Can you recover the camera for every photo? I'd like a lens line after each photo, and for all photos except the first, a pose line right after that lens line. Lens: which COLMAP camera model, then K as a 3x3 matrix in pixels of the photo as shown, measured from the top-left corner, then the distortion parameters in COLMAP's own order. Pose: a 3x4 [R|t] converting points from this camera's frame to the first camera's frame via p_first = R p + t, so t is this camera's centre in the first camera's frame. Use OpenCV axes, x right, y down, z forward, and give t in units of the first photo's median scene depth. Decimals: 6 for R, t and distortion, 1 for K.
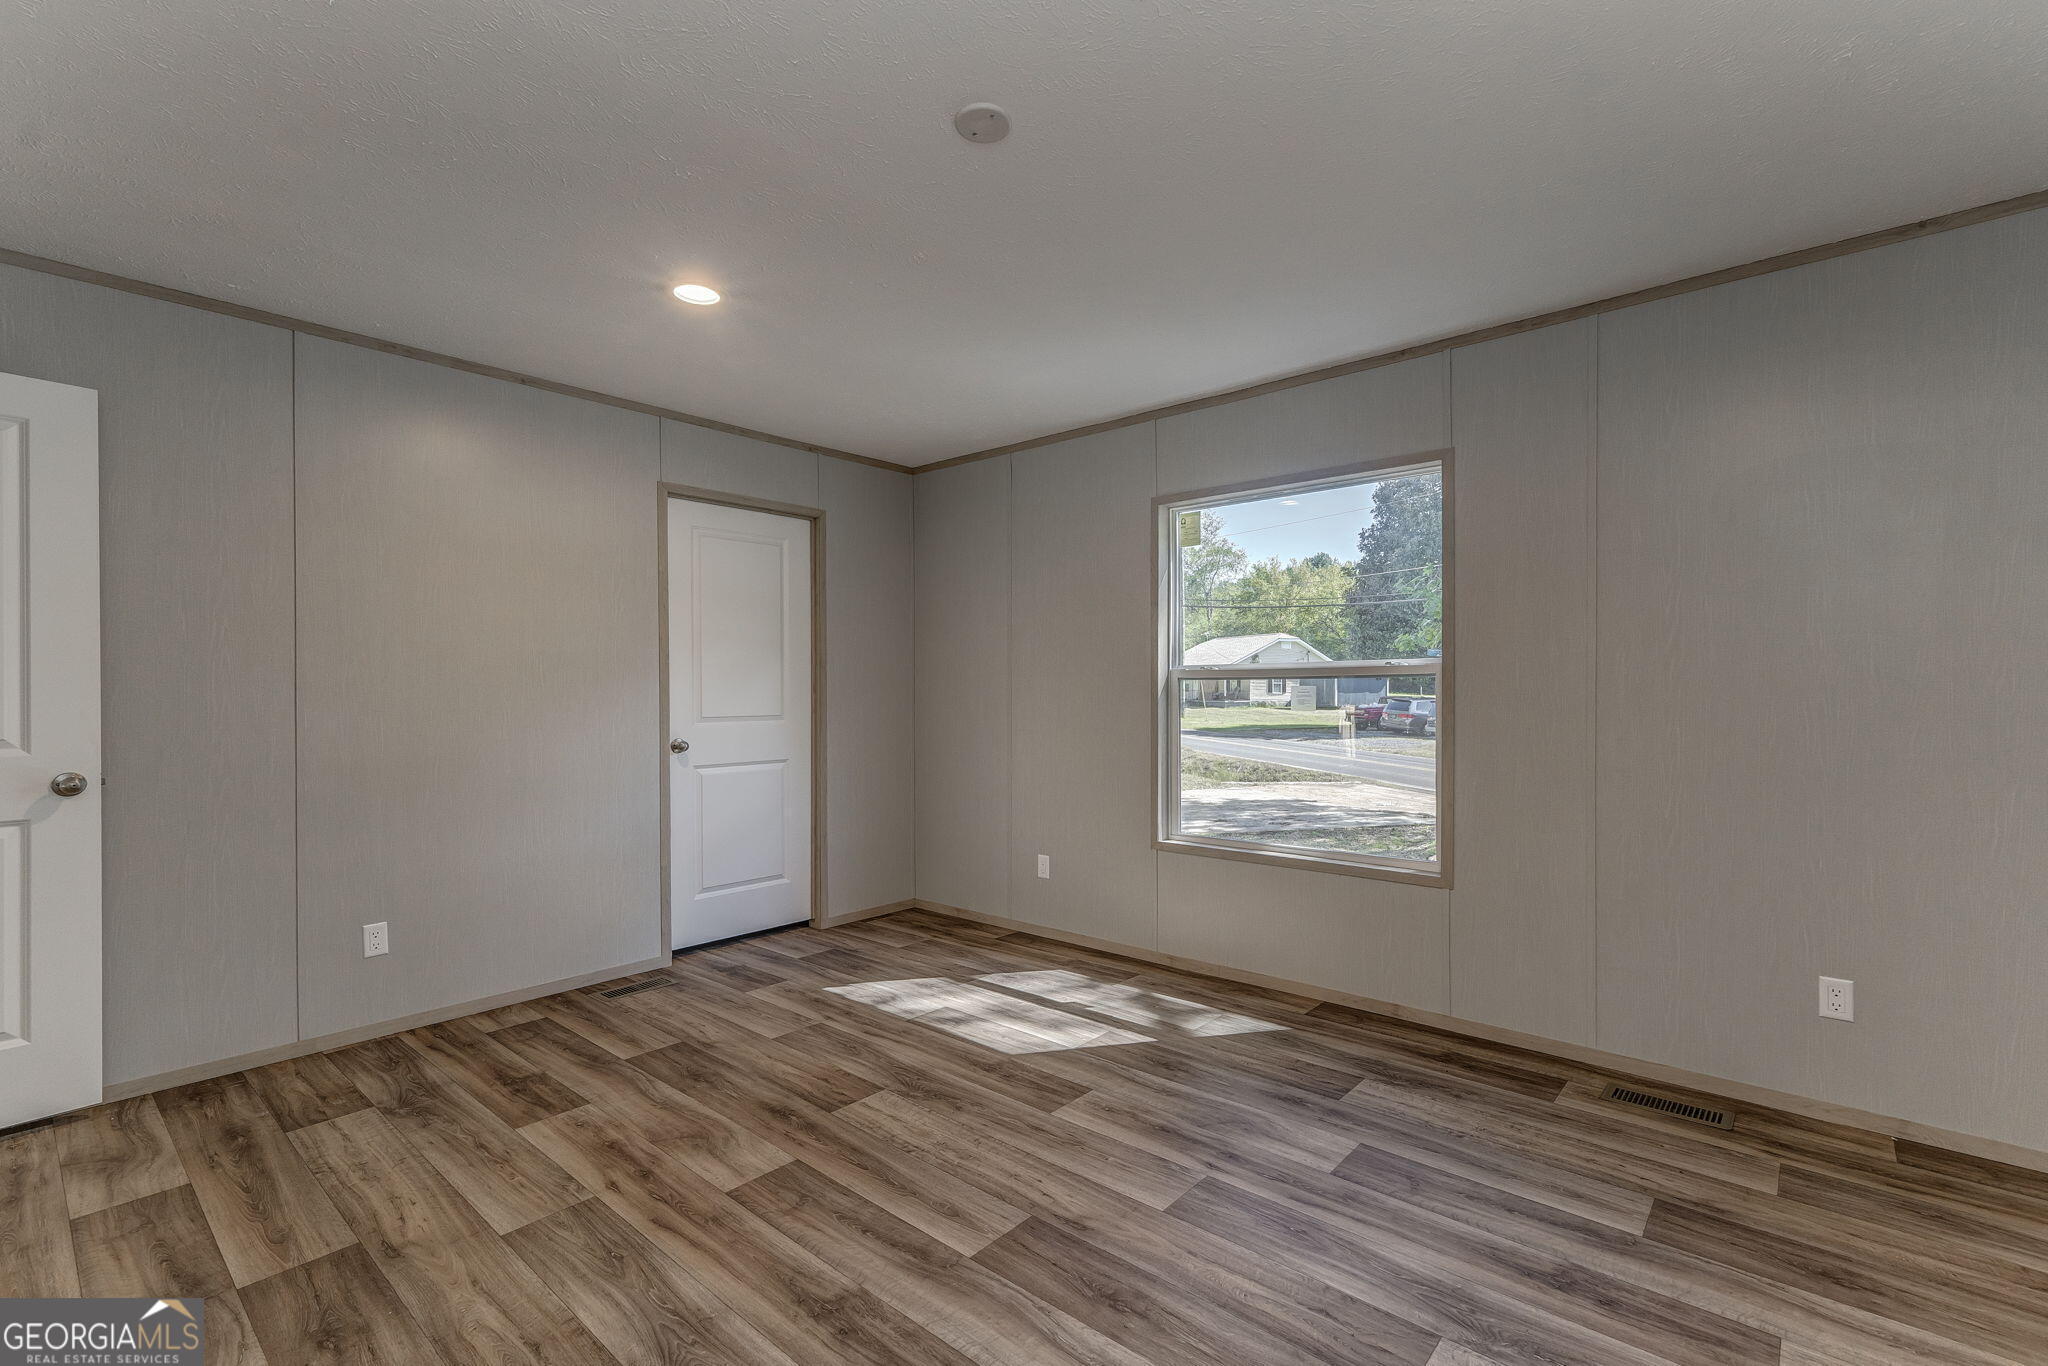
lens RADIAL K [[901.9, 0, 1057.3], [0, 901.9, 694.4], [0, 0, 1]] dist [0.012414, 0.000180]
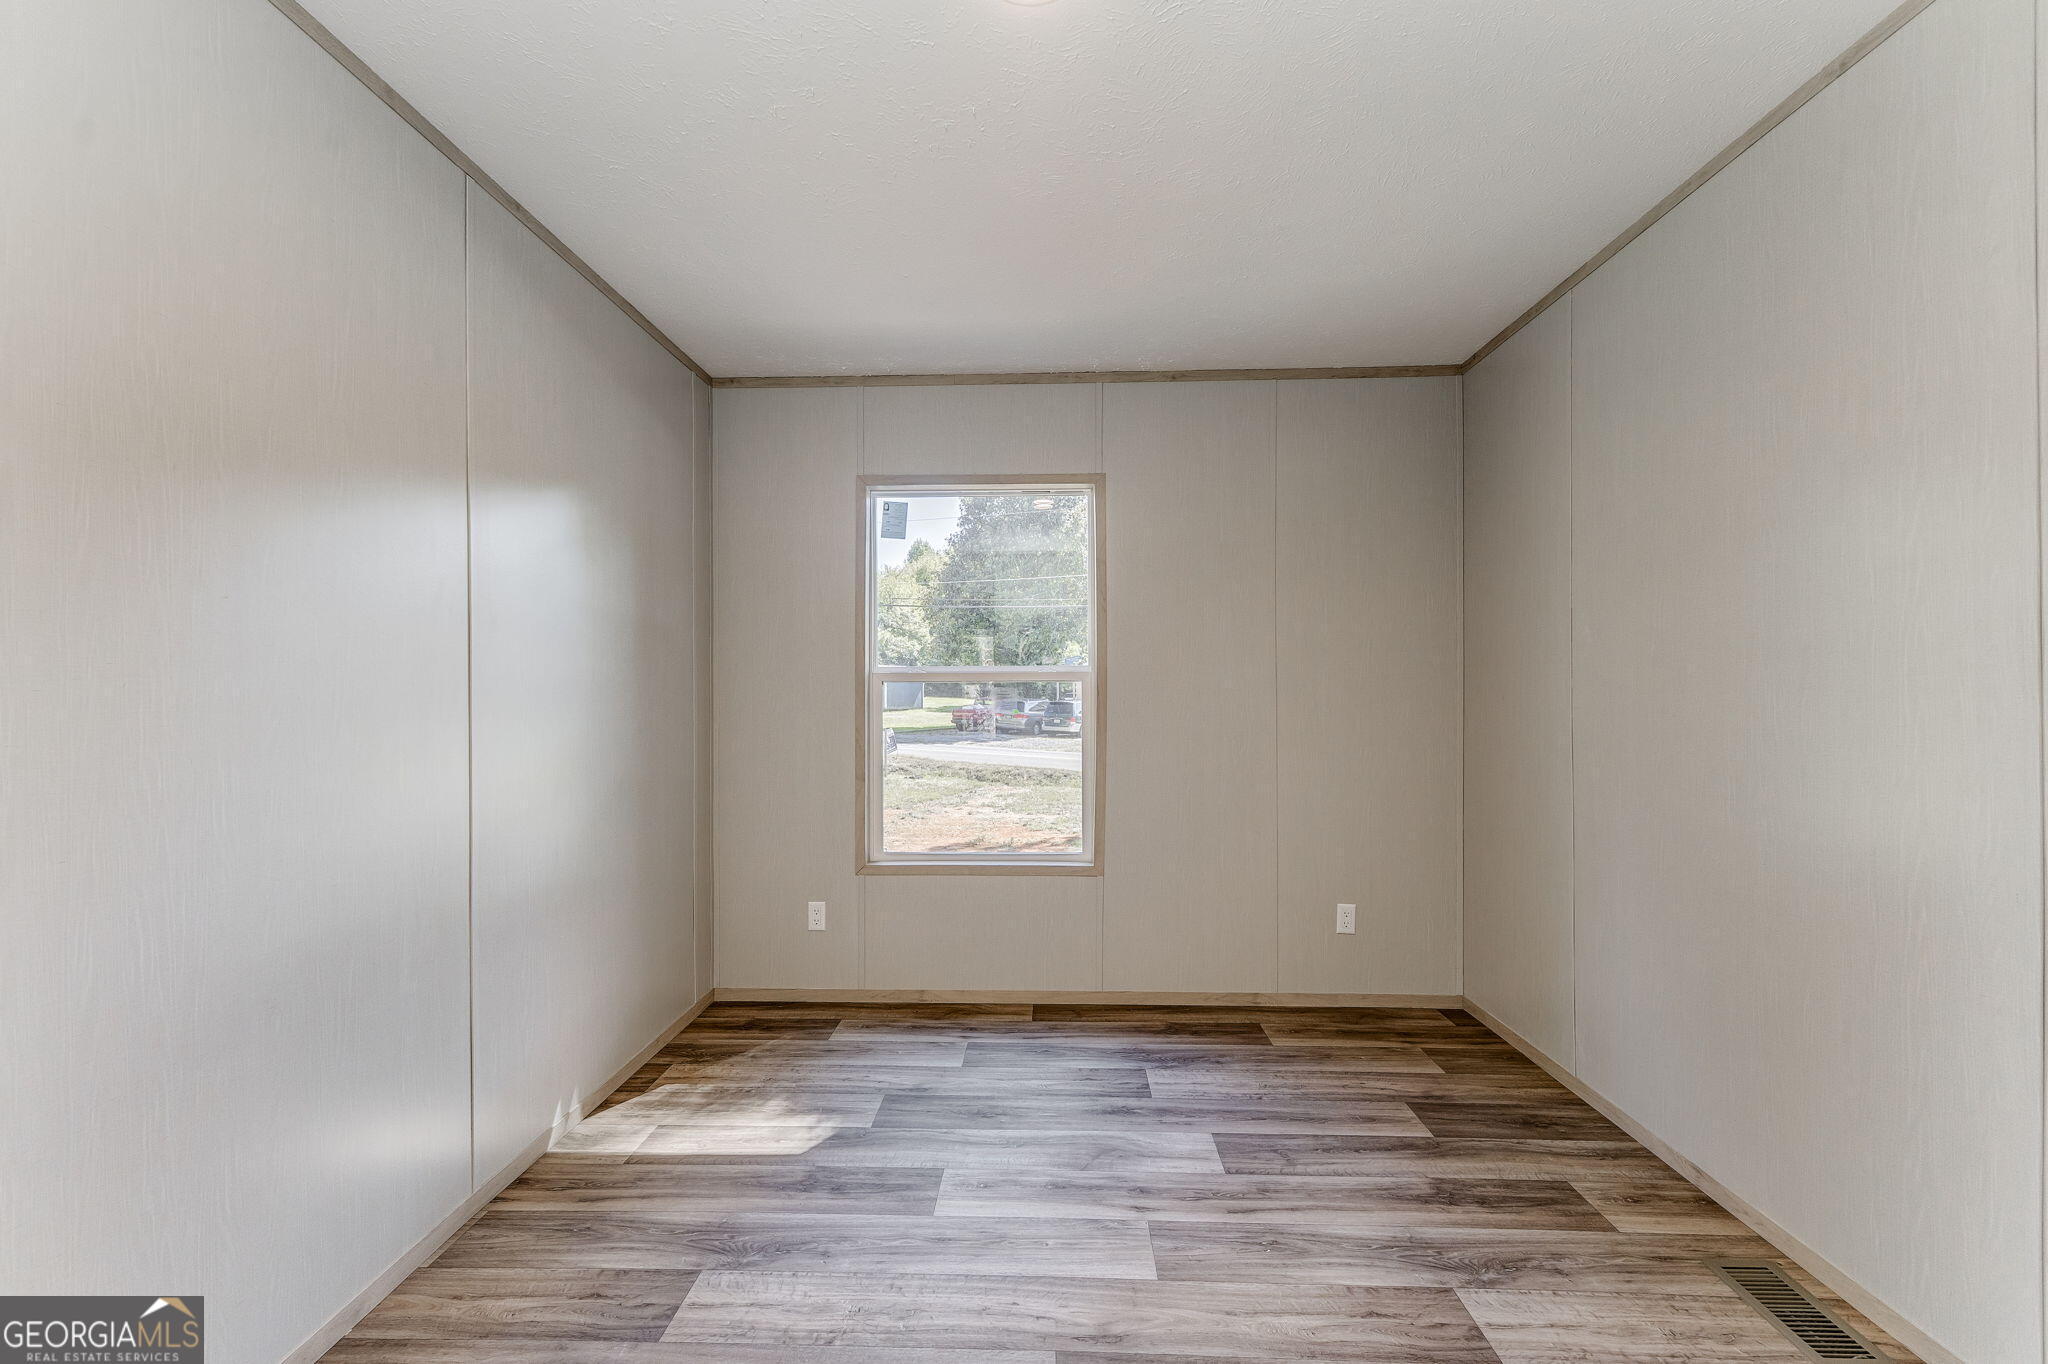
lens RADIAL K [[868.5, 0, 1019.7], [0, 868.5, 694.4], [0, 0, 1]] dist [0.007882, 0.000468]
pose [[0.785674, -0.005073, 0.618619, -0.447784], [-0.000103, 0.999965, 0.008332, -0.019575], [-0.618640, -0.006610, 0.785647, 0.340249]]
